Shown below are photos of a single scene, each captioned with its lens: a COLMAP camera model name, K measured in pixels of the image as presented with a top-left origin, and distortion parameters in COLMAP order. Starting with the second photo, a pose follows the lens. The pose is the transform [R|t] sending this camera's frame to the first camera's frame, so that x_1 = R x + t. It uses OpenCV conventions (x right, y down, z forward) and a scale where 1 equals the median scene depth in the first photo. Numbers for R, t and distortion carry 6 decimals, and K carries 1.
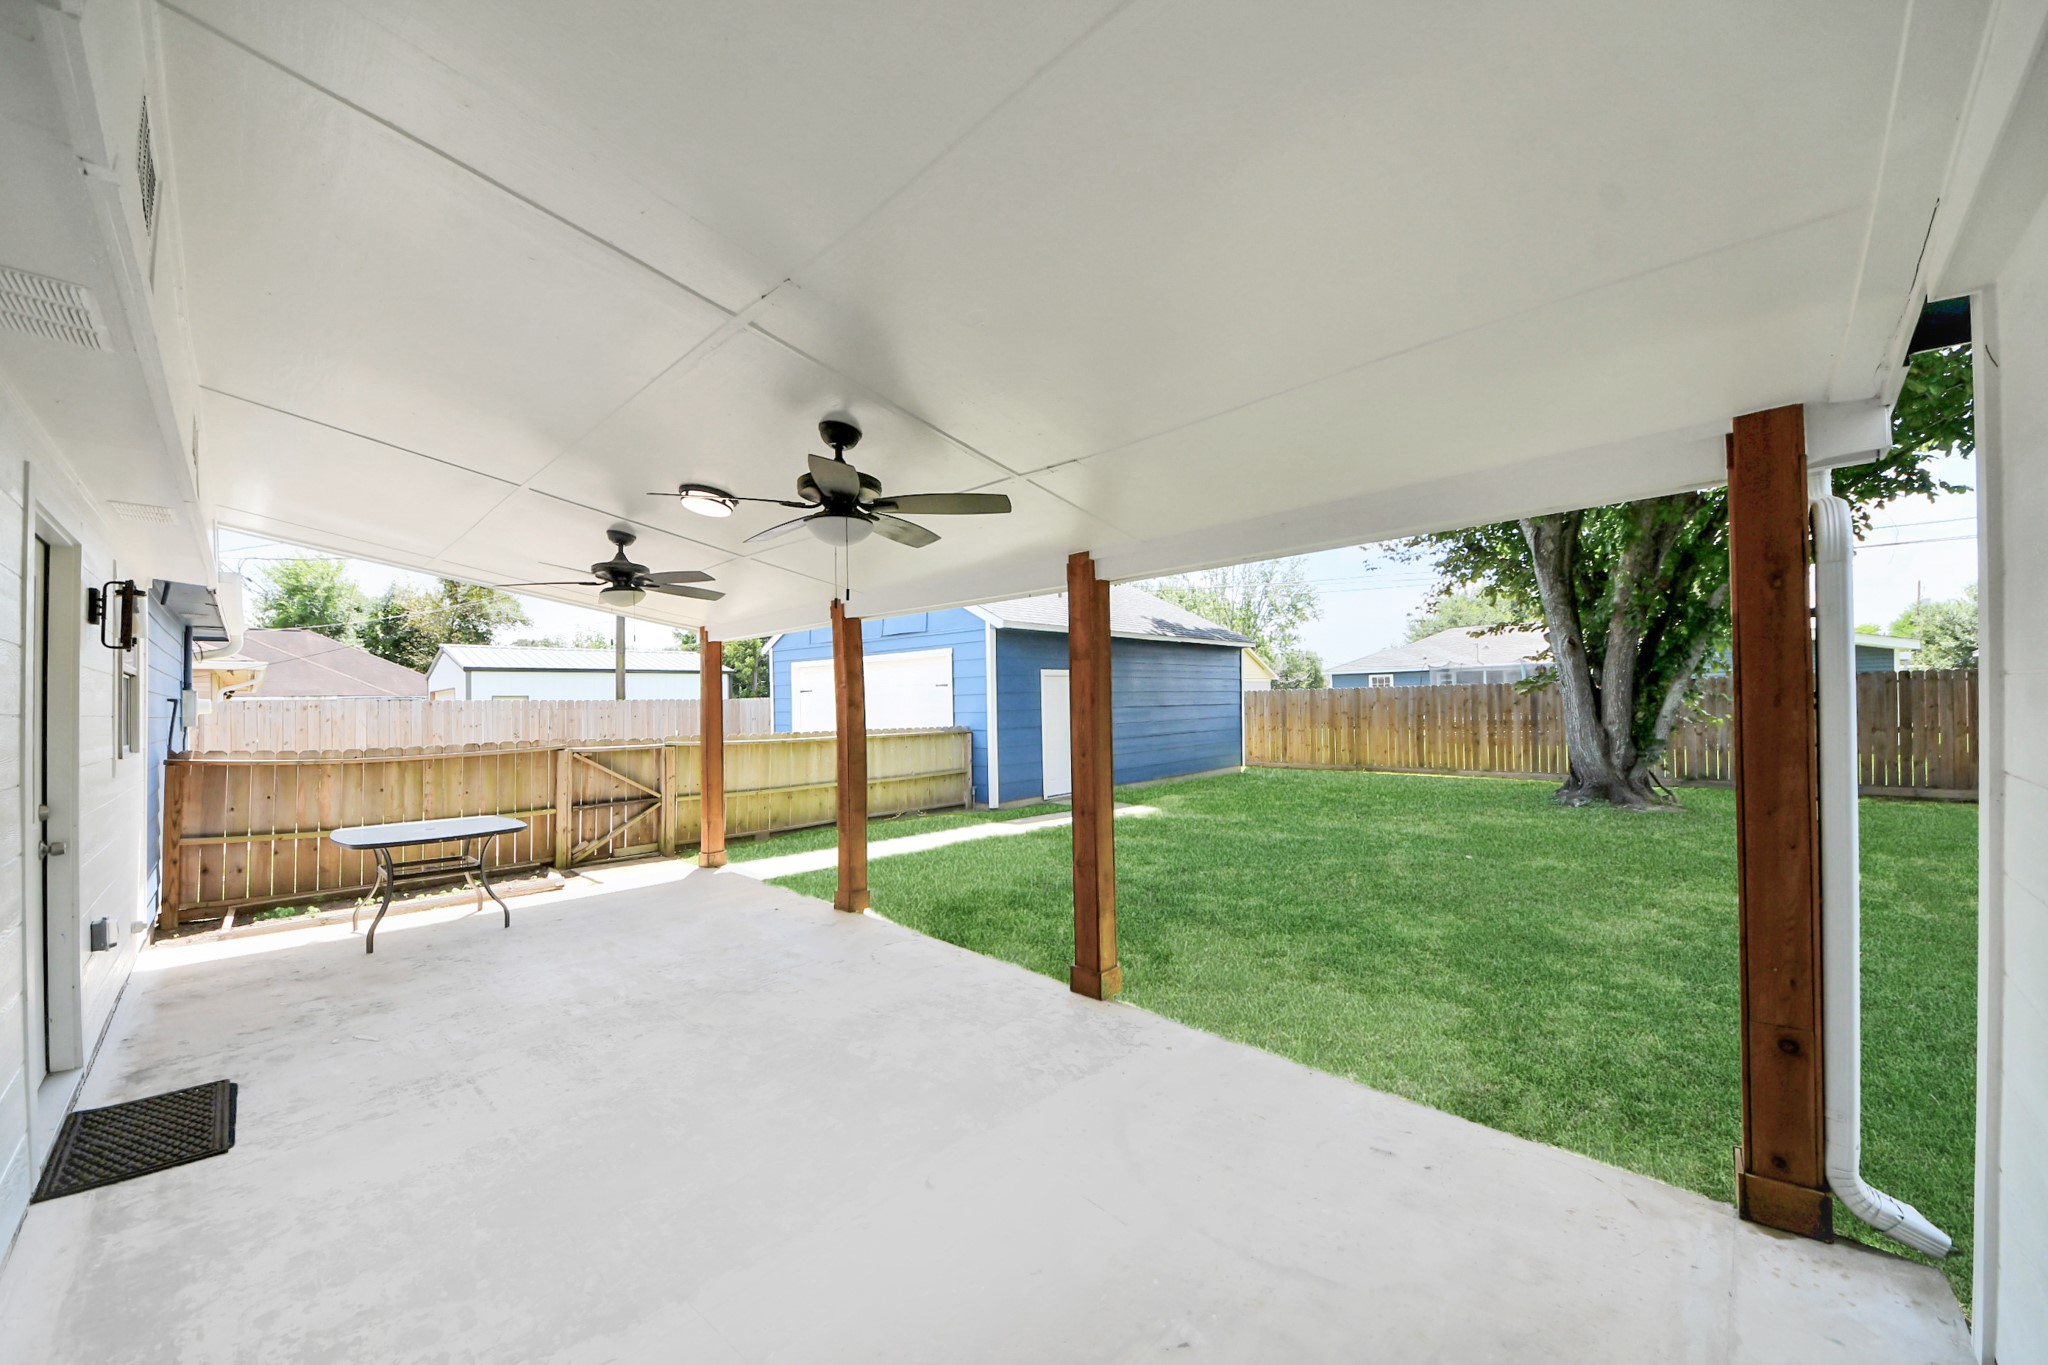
lens RADIAL K [[737.3, 0, 1012.5], [0, 737.3, 692.6], [0, 0, 1]] dist [0.000980, 0.000176]
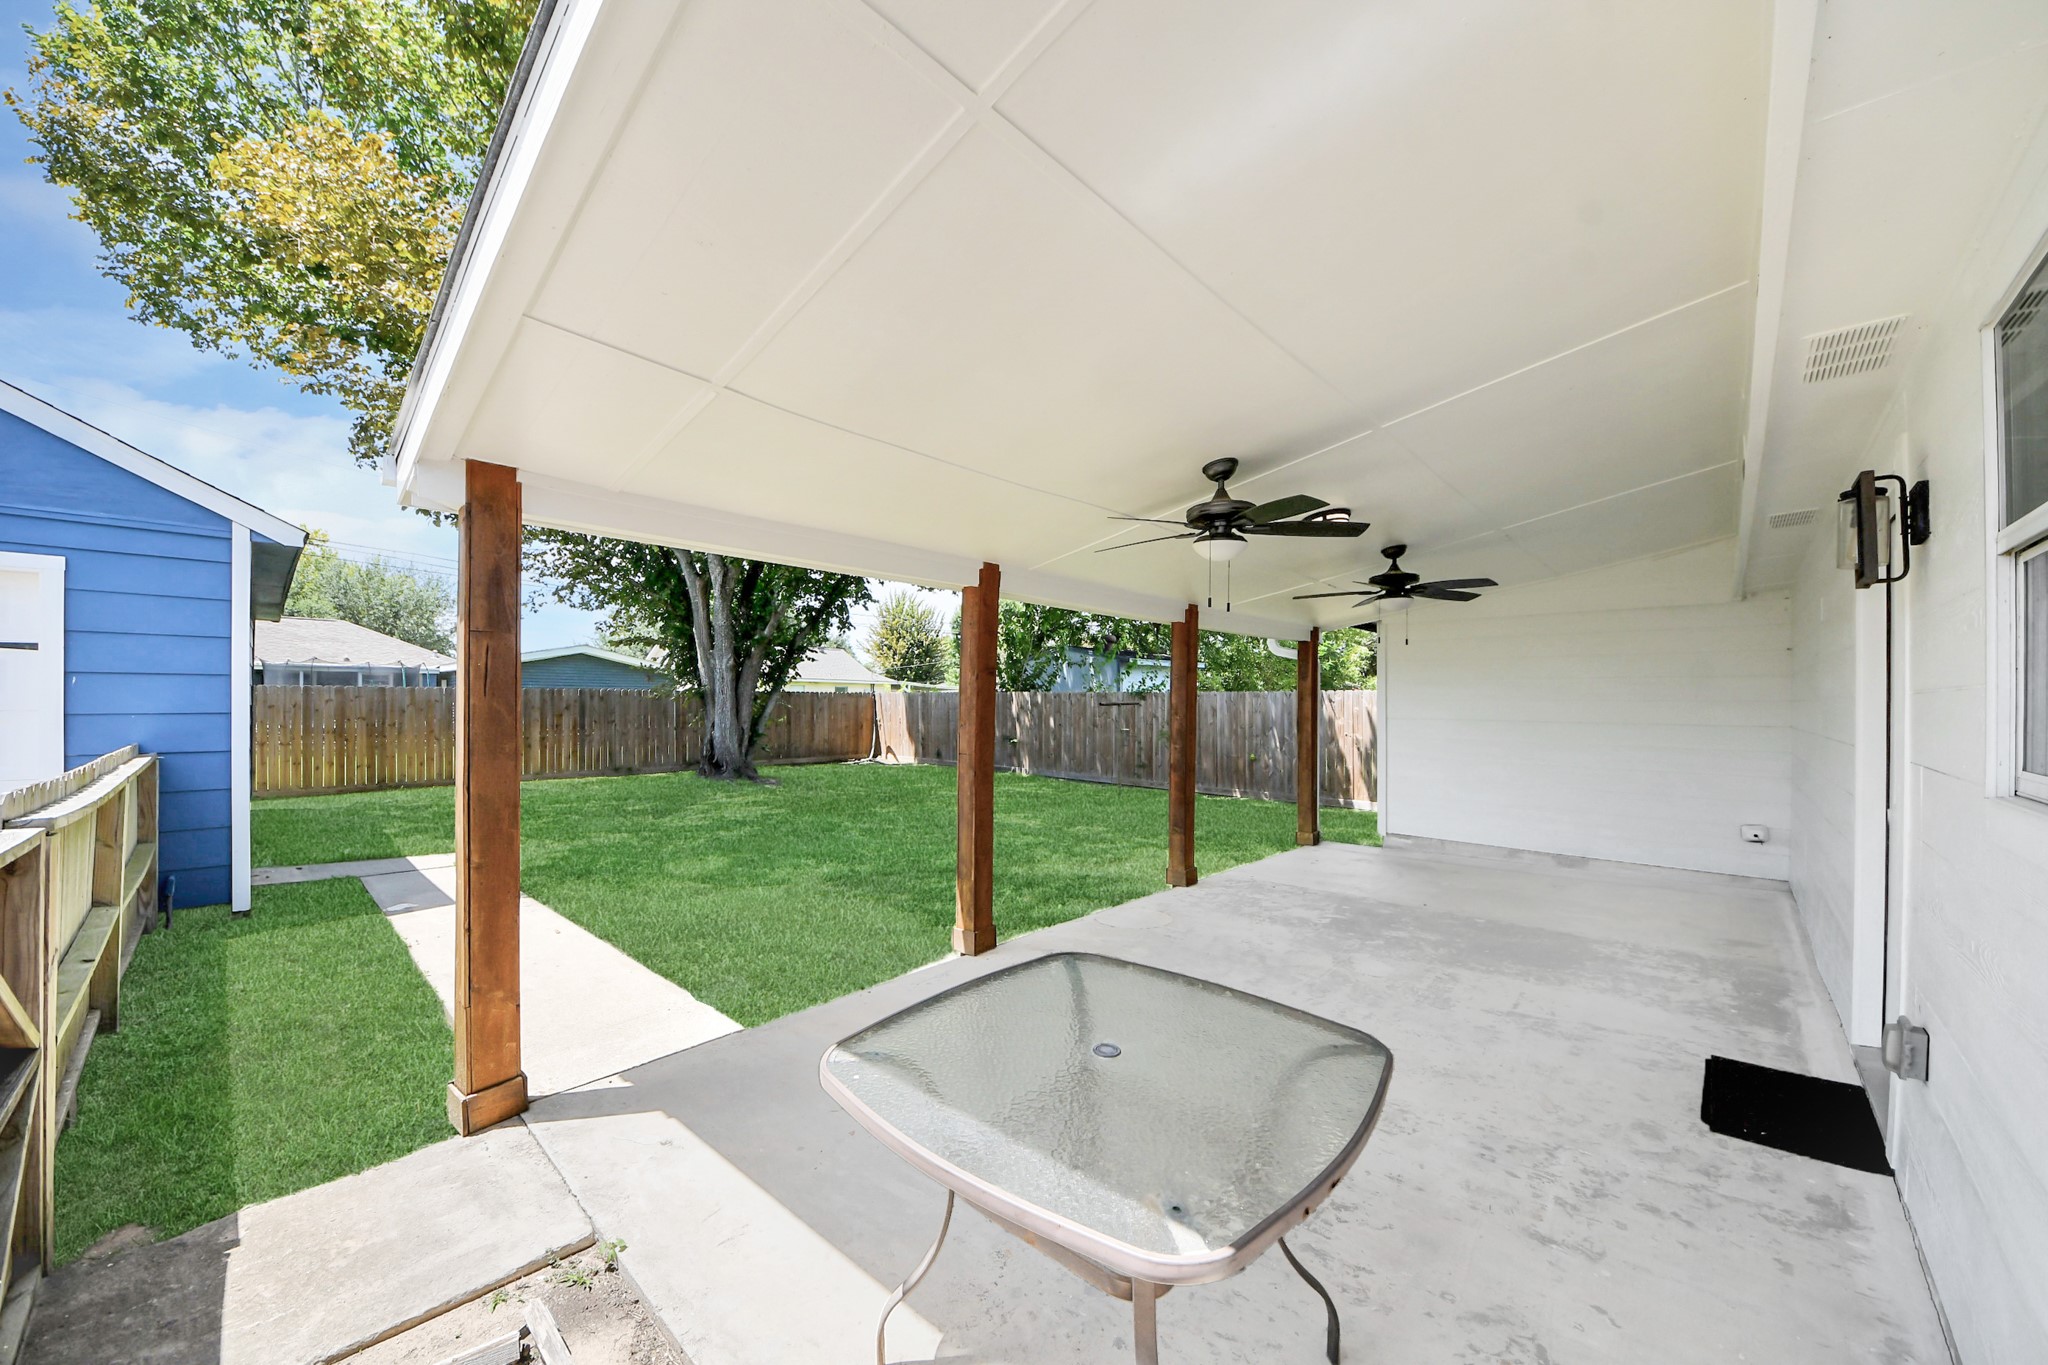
lens RADIAL K [[741.5, 0, 1013.6], [0, 741.5, 709.7], [0, 0, 1]] dist [-0.000823, -0.000395]
pose [[0.000839, 0.004426, 0.999990, -1.368073], [-0.013439, 0.999900, -0.004414, 0.050033], [-0.999909, -0.013435, 0.000898, 1.290485]]
